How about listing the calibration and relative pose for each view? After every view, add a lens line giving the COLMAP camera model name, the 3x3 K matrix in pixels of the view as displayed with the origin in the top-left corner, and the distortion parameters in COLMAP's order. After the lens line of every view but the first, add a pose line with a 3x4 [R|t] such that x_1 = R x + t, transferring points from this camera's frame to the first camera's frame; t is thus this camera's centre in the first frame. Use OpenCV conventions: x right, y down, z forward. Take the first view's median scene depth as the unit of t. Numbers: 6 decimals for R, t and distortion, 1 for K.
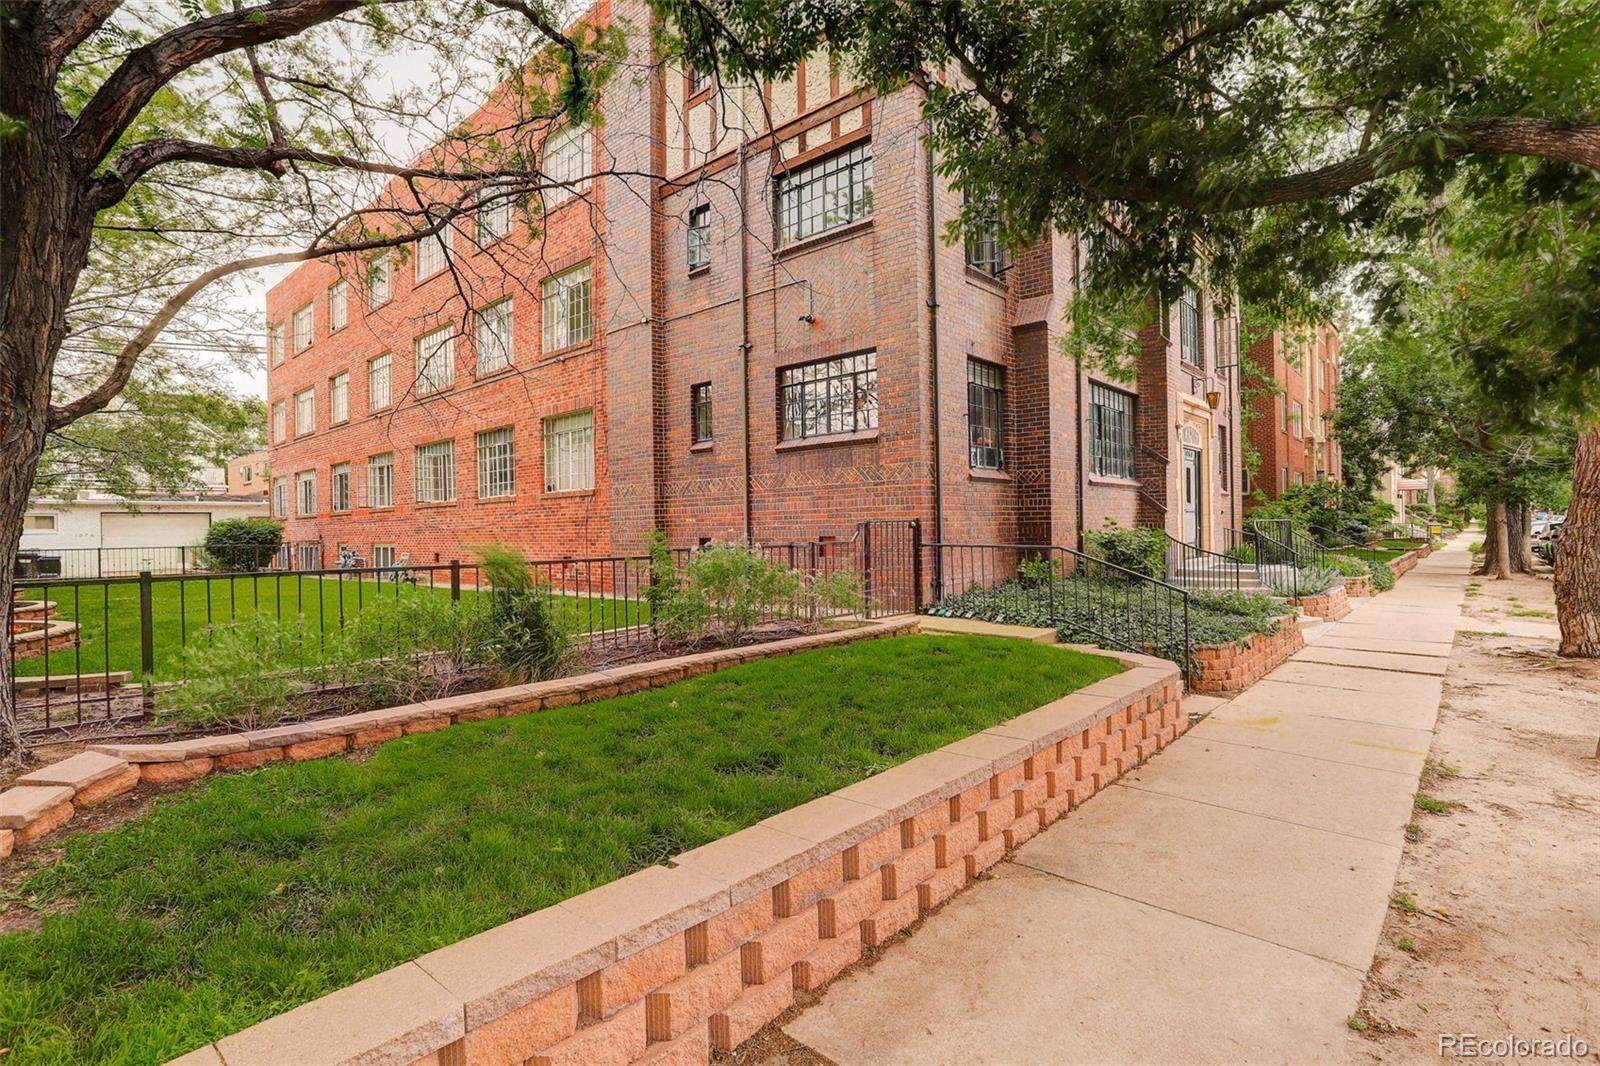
lens RADIAL K [[773.0, 0, 800.0], [0, 773.0, 533.0], [0, 0, 1]] dist [-0.041598, 0.029530]
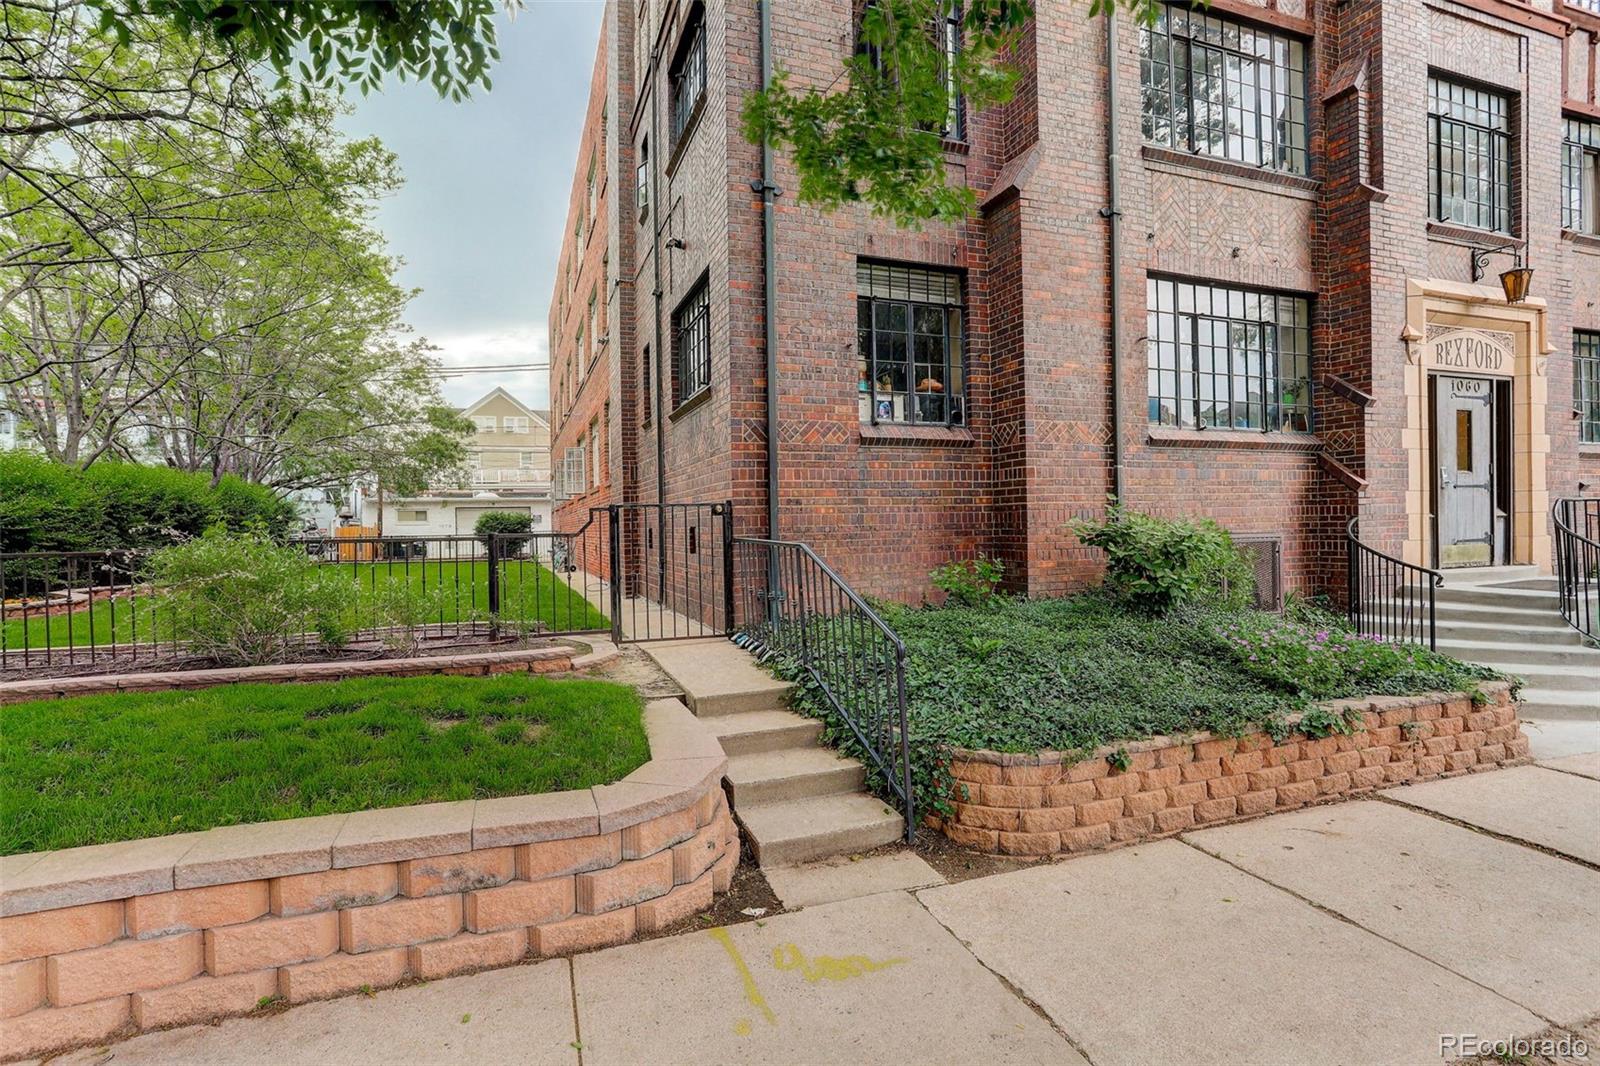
lens RADIAL K [[773.0, 0, 800.0], [0, 773.0, 533.0], [0, 0, 1]] dist [-0.041598, 0.029530]
pose [[0.889782, 0.005464, -0.456353, 0.430483], [-0.000305, 0.999935, 0.011378, 0.001690], [0.456386, -0.009985, 0.889726, 0.342100]]
